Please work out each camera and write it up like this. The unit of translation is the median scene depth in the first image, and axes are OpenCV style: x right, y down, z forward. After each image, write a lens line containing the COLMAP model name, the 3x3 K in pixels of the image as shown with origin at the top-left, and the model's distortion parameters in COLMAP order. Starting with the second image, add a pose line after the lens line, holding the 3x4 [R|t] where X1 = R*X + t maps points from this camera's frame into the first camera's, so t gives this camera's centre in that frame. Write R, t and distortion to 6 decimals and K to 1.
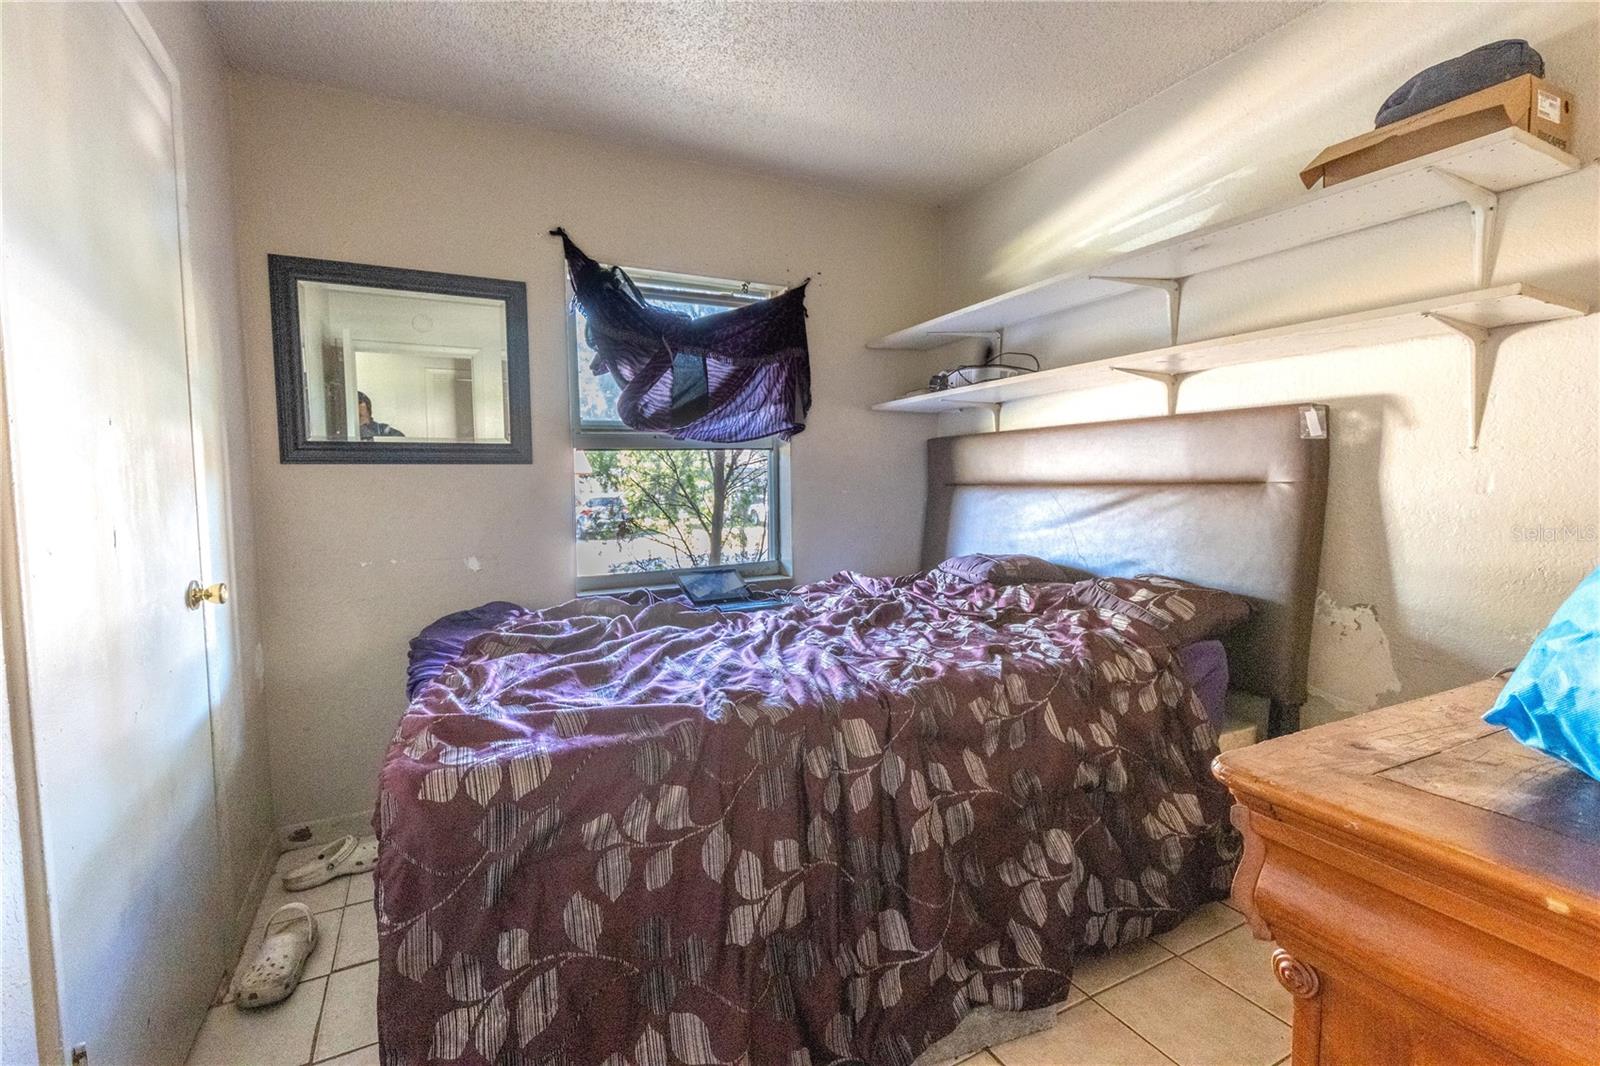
lens RADIAL K [[723.3, 0, 800.4], [0, 723.3, 534.1], [0, 0, 1]] dist [0.003124, 0.000493]
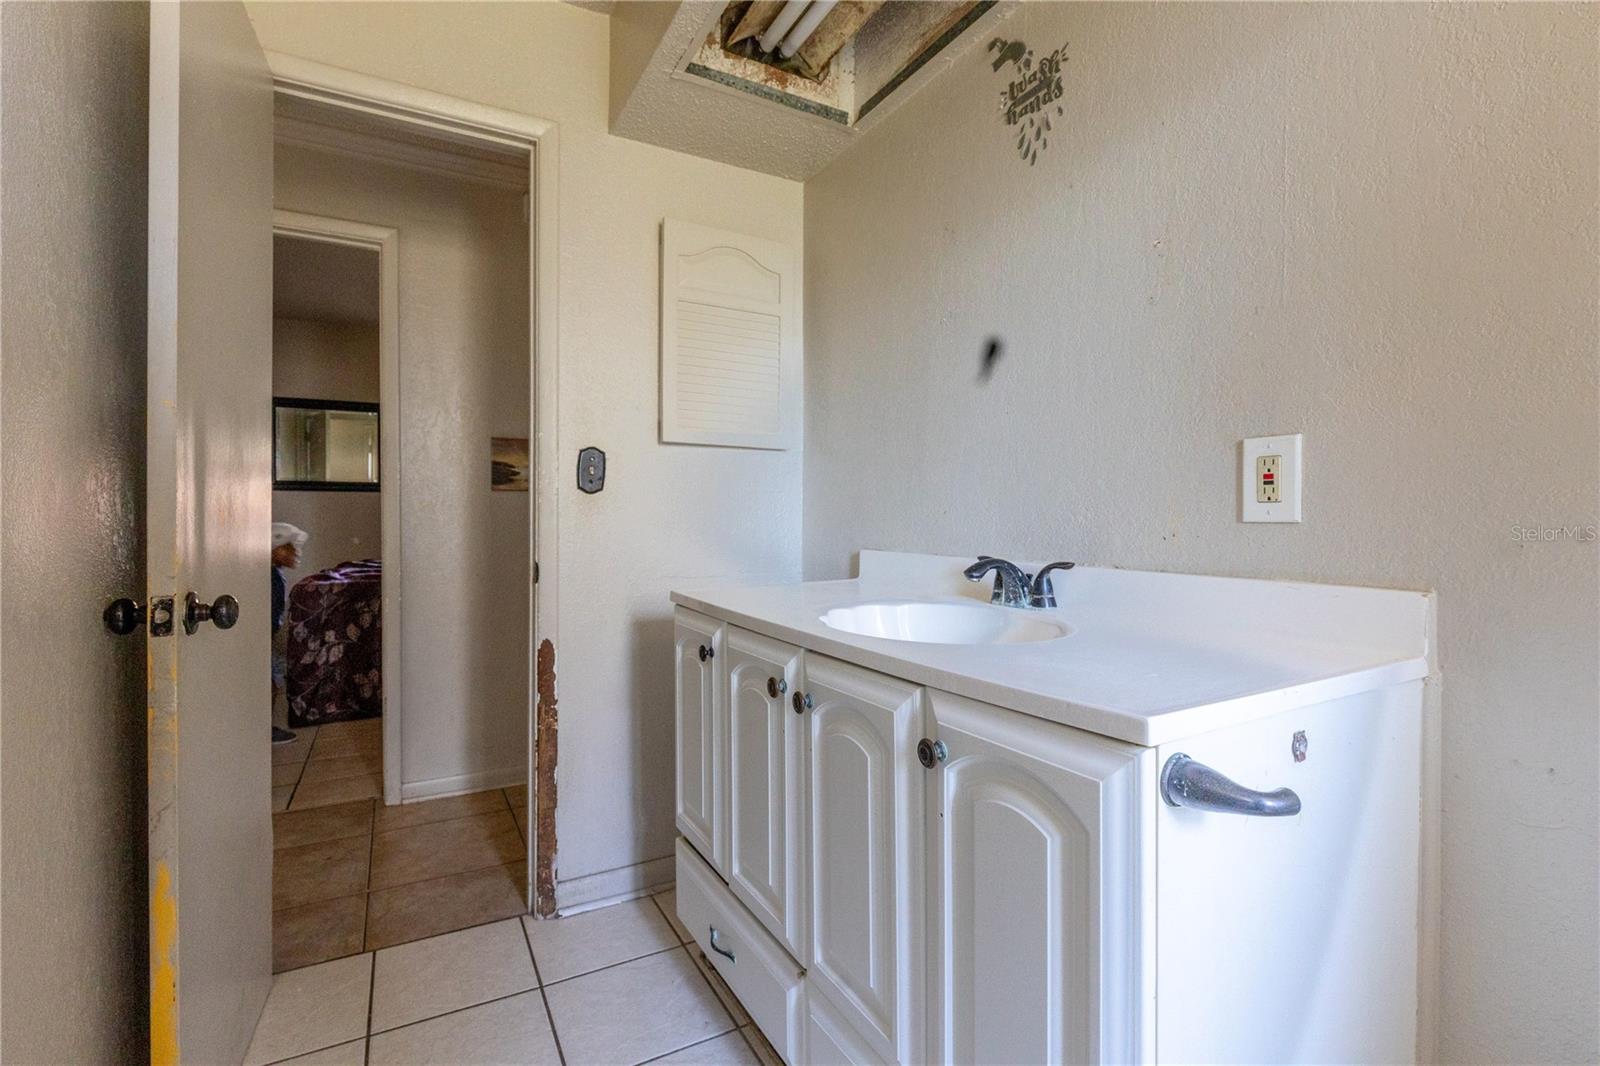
lens RADIAL K [[723.3, 0, 799.0], [0, 723.3, 525.3], [0, 0, 1]] dist [0.003124, 0.000493]
pose [[0.999604, 0.014127, 0.024343, 1.644967], [-0.012698, 0.998244, -0.057861, 0.218469], [-0.025117, 0.057529, 0.998028, -2.371979]]
